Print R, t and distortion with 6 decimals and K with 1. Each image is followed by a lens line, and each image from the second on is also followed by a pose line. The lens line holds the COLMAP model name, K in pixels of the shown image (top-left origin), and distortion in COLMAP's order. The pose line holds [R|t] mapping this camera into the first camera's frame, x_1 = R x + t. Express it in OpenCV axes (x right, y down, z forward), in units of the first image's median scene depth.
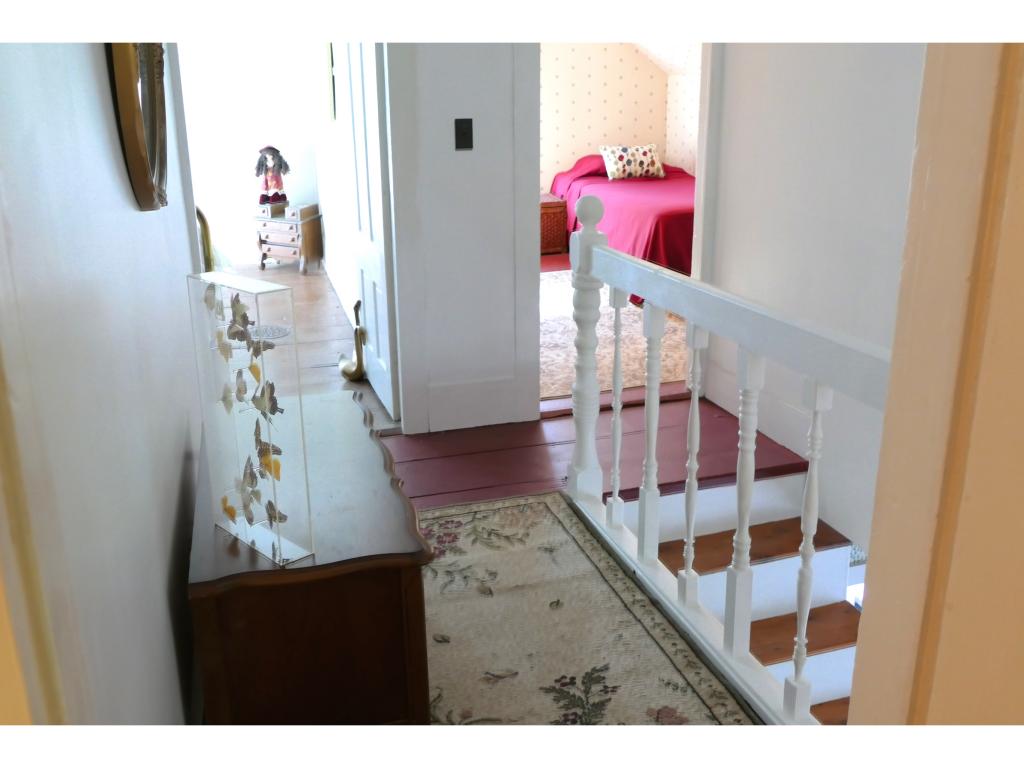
lens RADIAL K [[937.1, 0, 511.0], [0, 937.1, 383.3], [0, 0, 1]] dist [-0.011024, 0.000000]
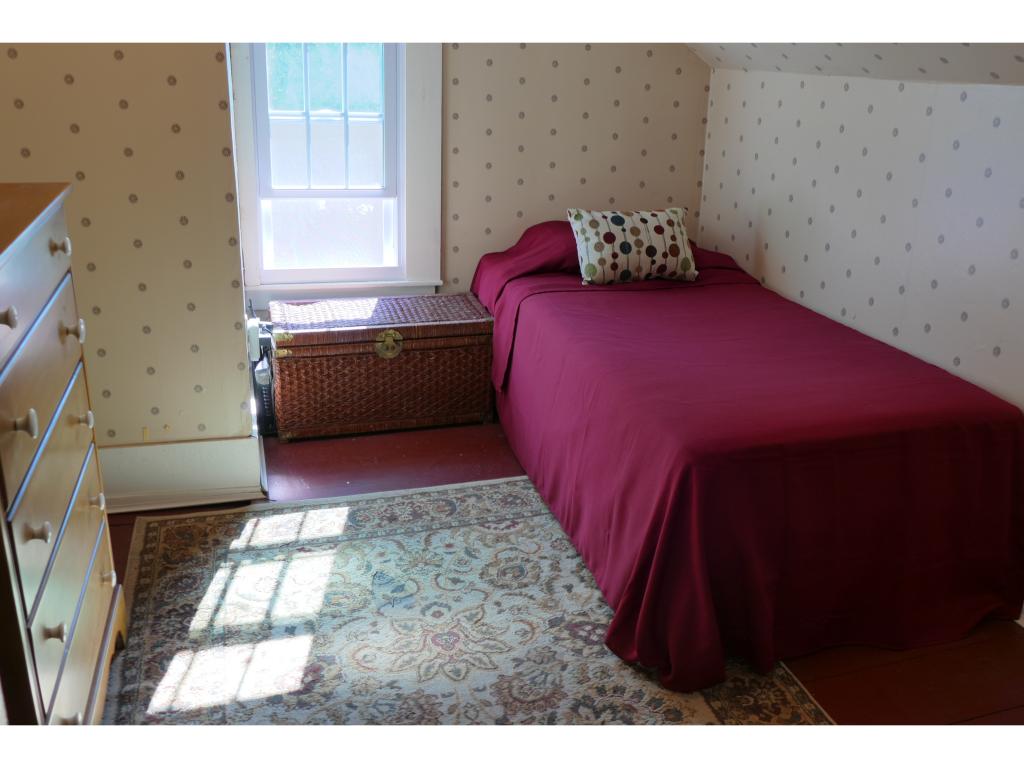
lens RADIAL K [[937.1, 0, 512.0], [0, 937.1, 383.7], [0, 0, 1]] dist [-0.011024, 0.000000]
pose [[0.999205, 0.039791, -0.002295, 0.071183], [-0.039742, 0.999043, 0.018285, -0.171876], [0.003021, -0.018180, 0.999830, 0.514222]]
